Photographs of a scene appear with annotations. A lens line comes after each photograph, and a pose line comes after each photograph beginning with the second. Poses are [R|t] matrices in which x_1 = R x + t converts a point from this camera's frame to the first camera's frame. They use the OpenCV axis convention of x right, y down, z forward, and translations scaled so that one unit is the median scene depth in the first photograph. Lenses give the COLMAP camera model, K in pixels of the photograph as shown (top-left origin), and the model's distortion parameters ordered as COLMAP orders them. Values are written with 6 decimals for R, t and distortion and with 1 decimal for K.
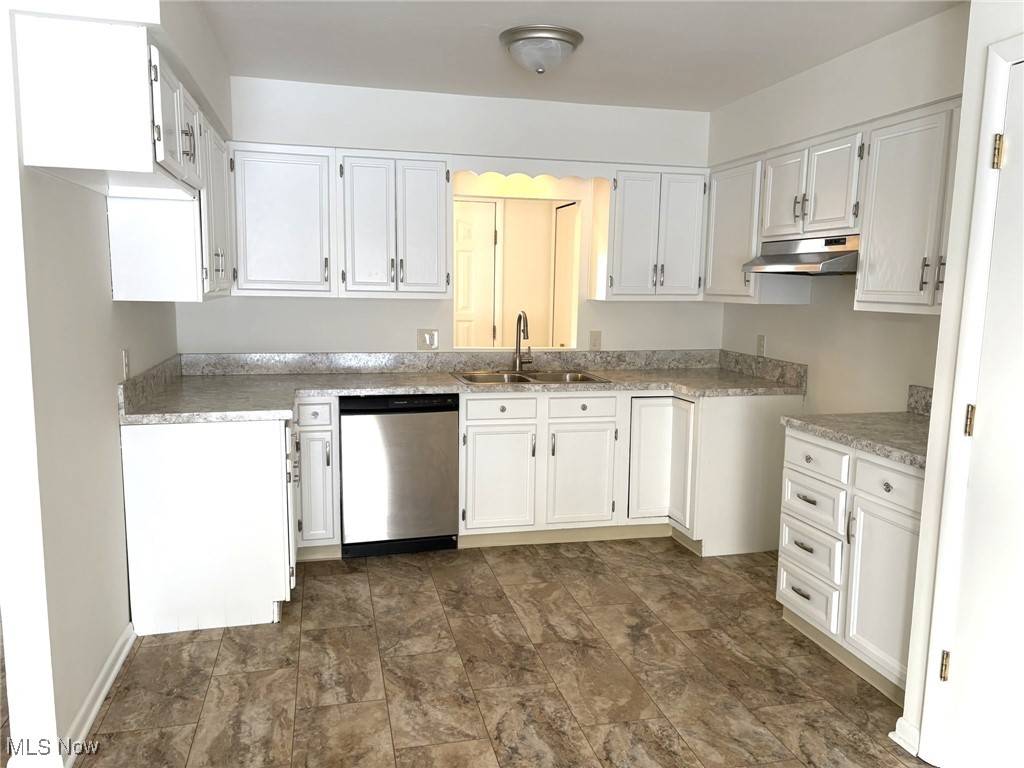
lens RADIAL K [[777.1, 0, 512.0], [0, 777.1, 384.0], [0, 0, 1]] dist [0.036029, -0.006232]
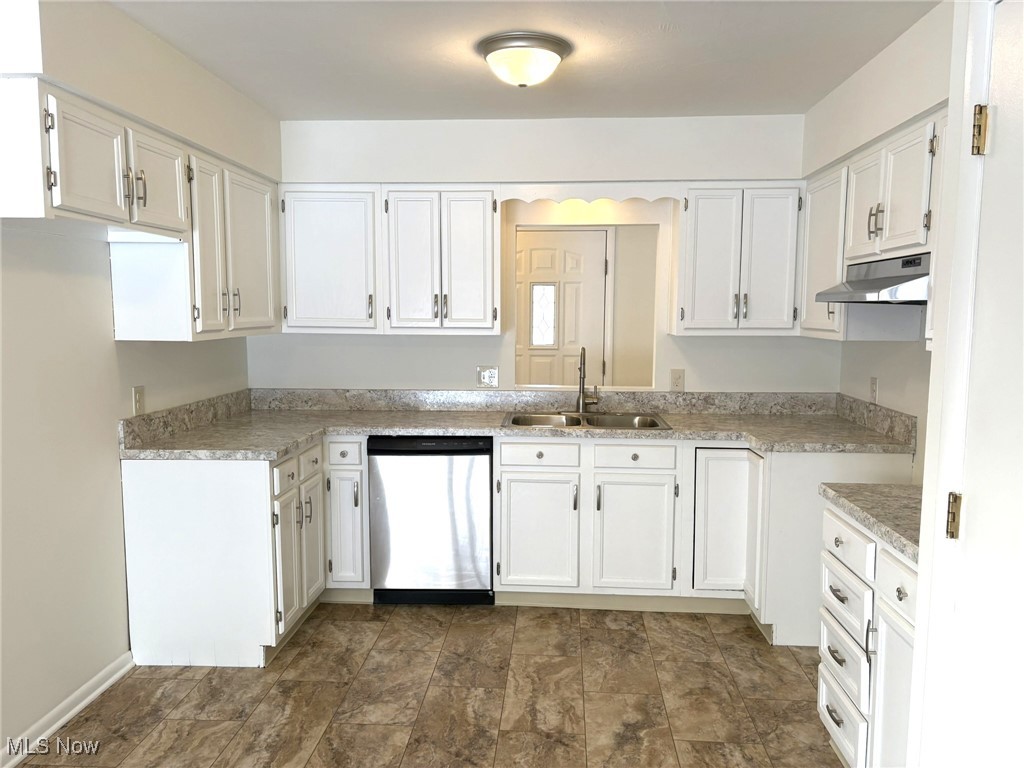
lens RADIAL K [[777.1, 0, 512.0], [0, 777.1, 384.0], [0, 0, 1]] dist [0.036029, -0.006232]
pose [[0.953487, 0.015805, -0.301019, 0.236212], [-0.027334, 0.999044, -0.034125, -0.019946], [0.300191, 0.040765, 0.953007, 0.121140]]
